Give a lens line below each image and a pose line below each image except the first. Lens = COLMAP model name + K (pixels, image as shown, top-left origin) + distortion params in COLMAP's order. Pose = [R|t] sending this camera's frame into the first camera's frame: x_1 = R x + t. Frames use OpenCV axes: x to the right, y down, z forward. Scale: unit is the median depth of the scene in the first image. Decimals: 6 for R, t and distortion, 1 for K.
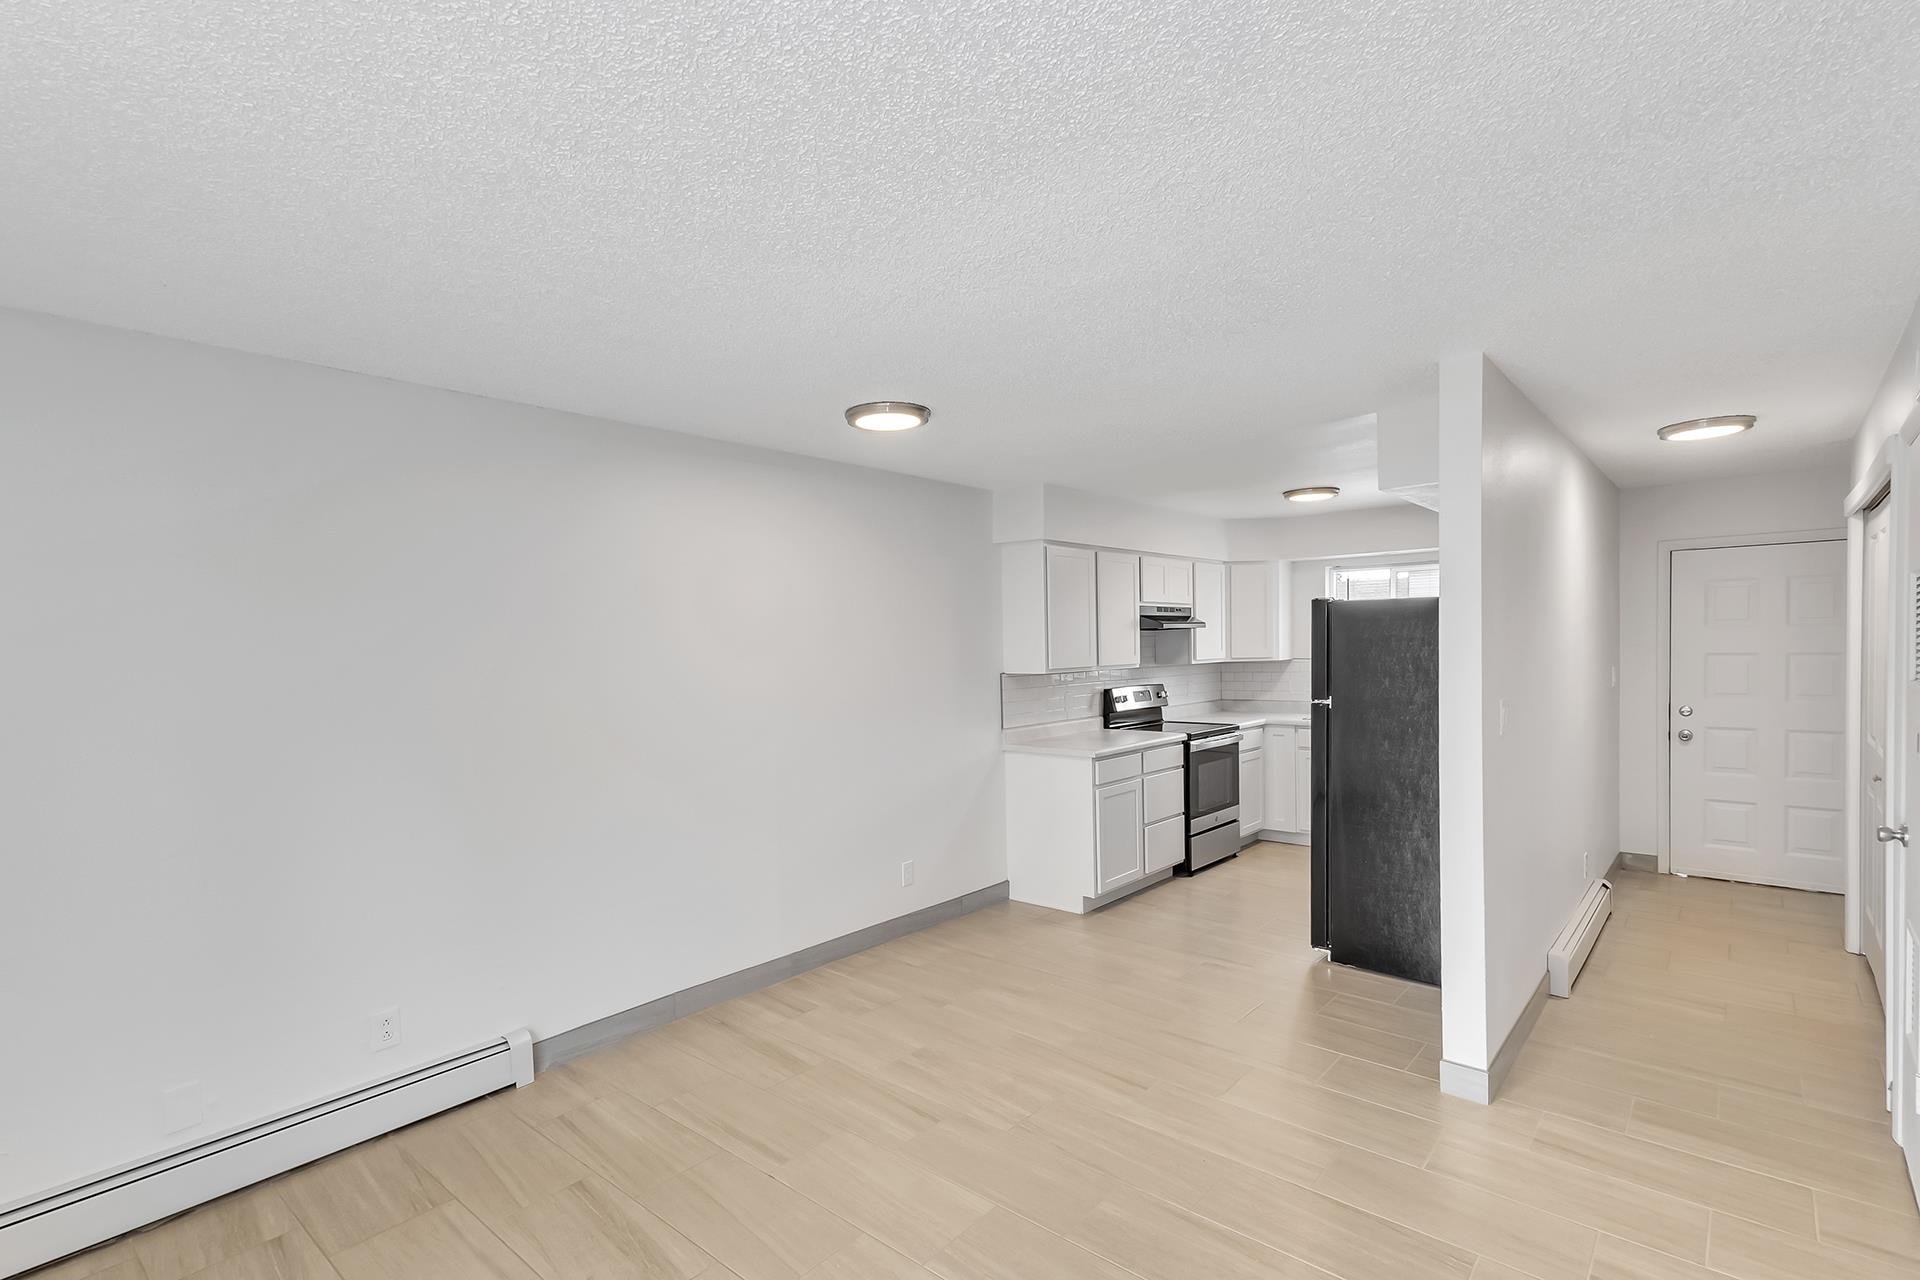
lens RADIAL K [[902.1, 0, 958.5], [0, 902.1, 669.4], [0, 0, 1]] dist [0.018443, 0.000051]
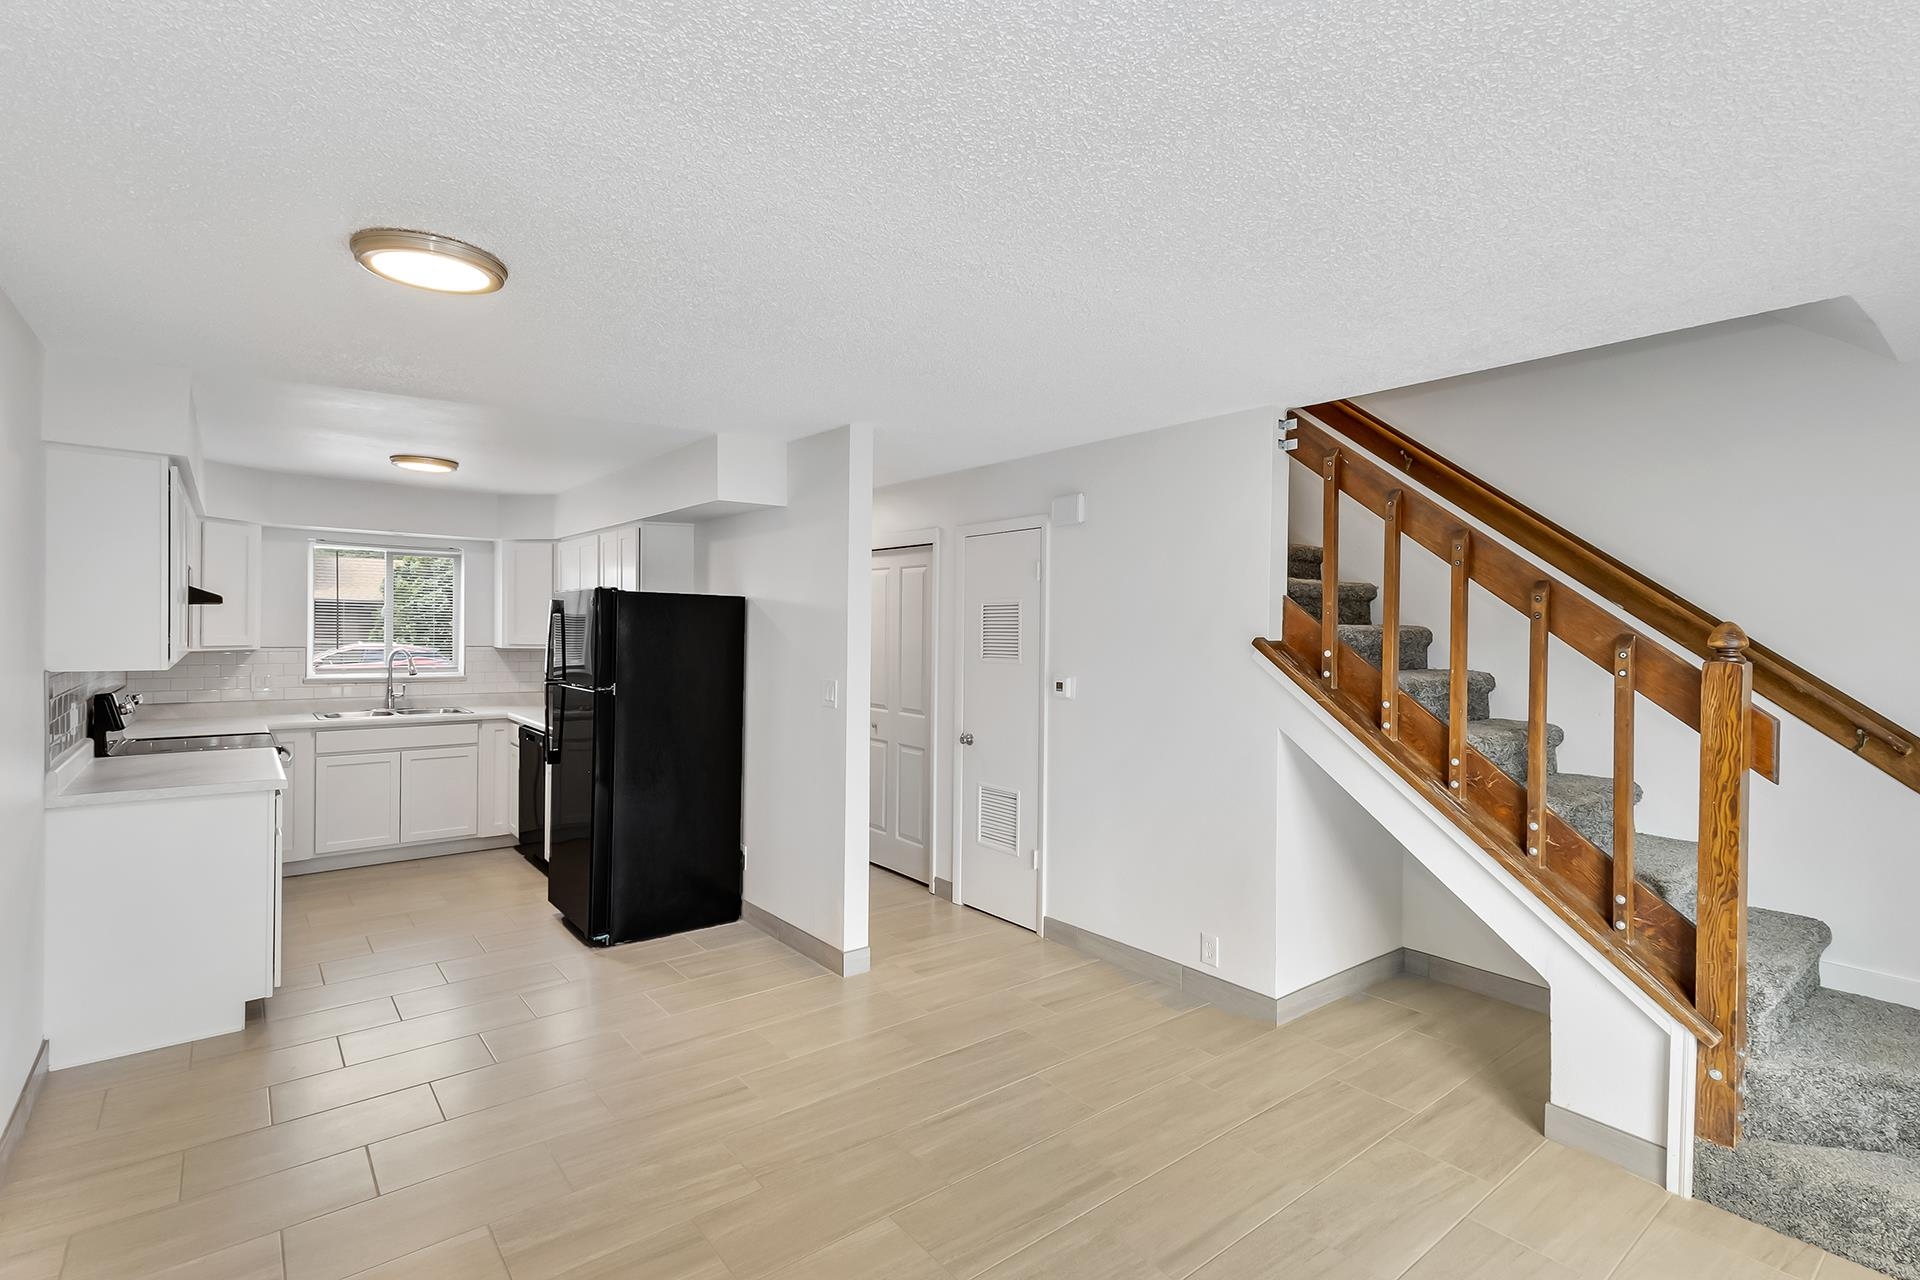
lens RADIAL K [[888.7, 0, 949.5], [0, 888.7, 644.6], [0, 0, 1]] dist [0.021203, 0.000204]
pose [[0.188306, 0.005799, 0.982093, -0.361580], [0.010442, 0.999914, -0.007906, -0.002112], [-0.982055, 0.011744, 0.188229, 0.309325]]
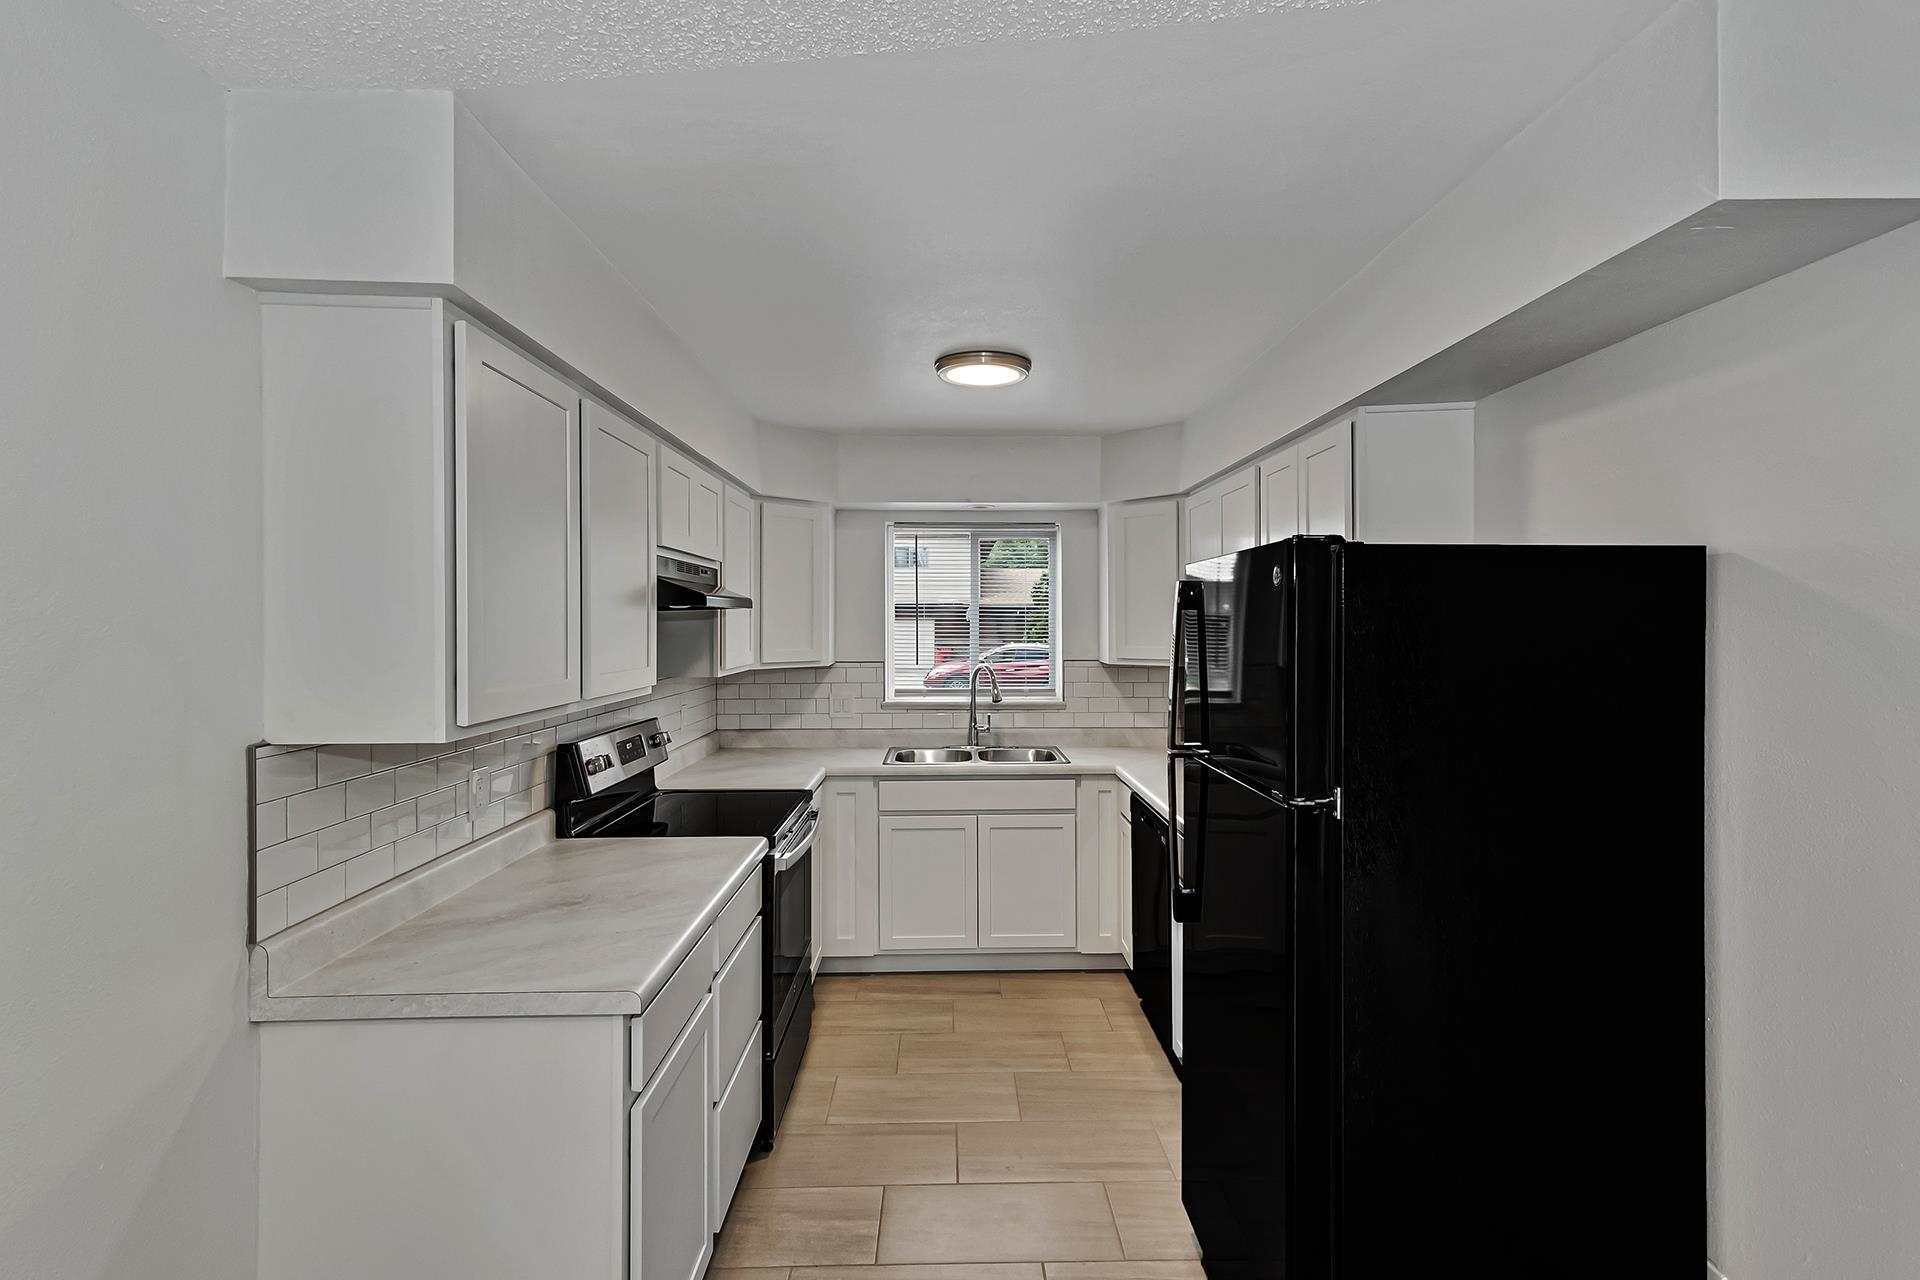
lens RADIAL K [[891.6, 0, 960.7], [0, 891.6, 627.6], [0, 0, 1]] dist [0.017142, -0.000141]
pose [[0.748411, 0.011711, 0.663131, 0.023267], [0.009390, 0.999557, -0.028250, -0.021525], [-0.663168, 0.027369, 0.747970, 0.579351]]
